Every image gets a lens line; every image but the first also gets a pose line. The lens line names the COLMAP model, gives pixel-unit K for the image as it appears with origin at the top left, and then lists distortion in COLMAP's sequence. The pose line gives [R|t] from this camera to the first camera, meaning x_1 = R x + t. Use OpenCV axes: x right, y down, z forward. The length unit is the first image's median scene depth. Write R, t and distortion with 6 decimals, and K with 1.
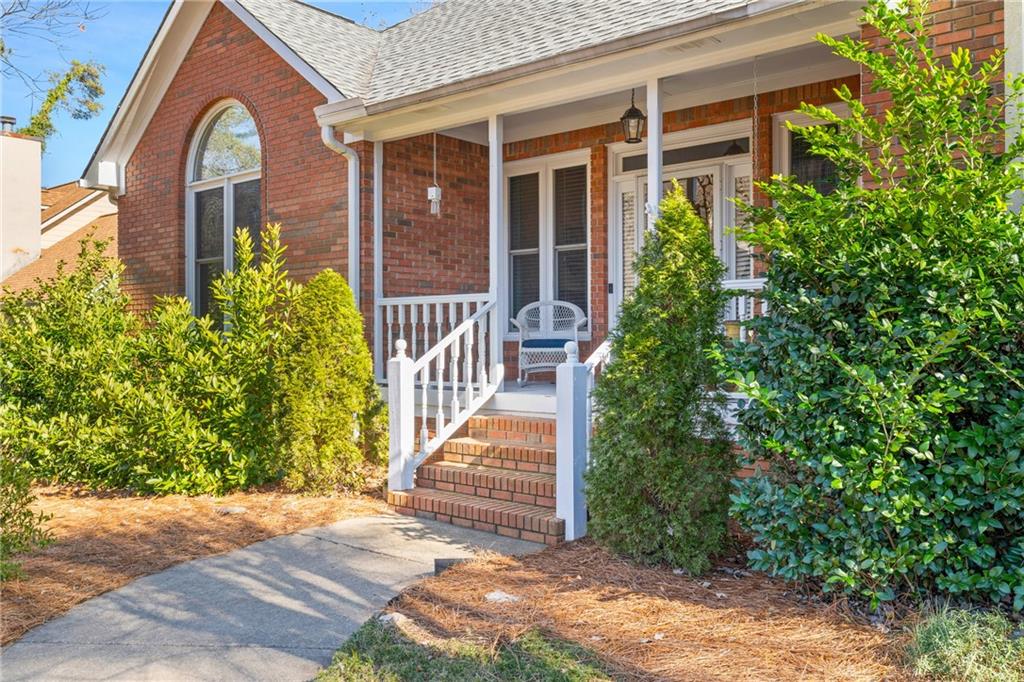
lens RADIAL K [[891.5, 0, 511.0], [0, 891.5, 342.3], [0, 0, 1]] dist [0.001059, -0.001159]
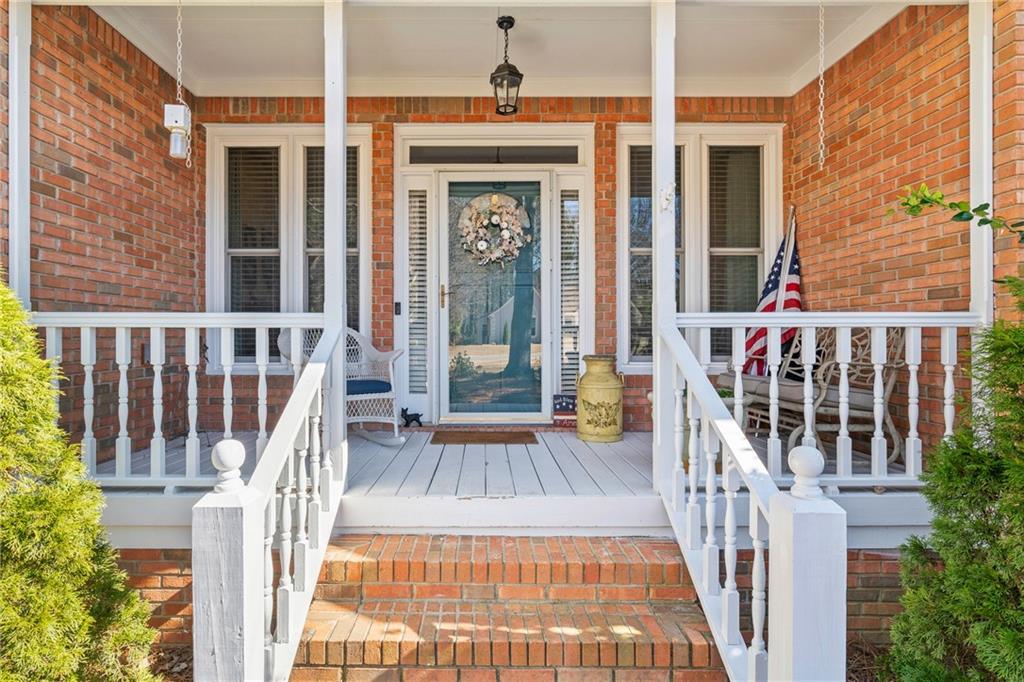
lens RADIAL K [[566.9, 0, 508.9], [0, 566.9, 342.0], [0, 0, 1]] dist [-0.001017, -0.001539]
pose [[0.760677, -0.001181, 0.649129, -0.147609], [-0.003471, 0.999977, 0.005888, -0.036064], [-0.649121, -0.006732, 0.760655, 0.589225]]
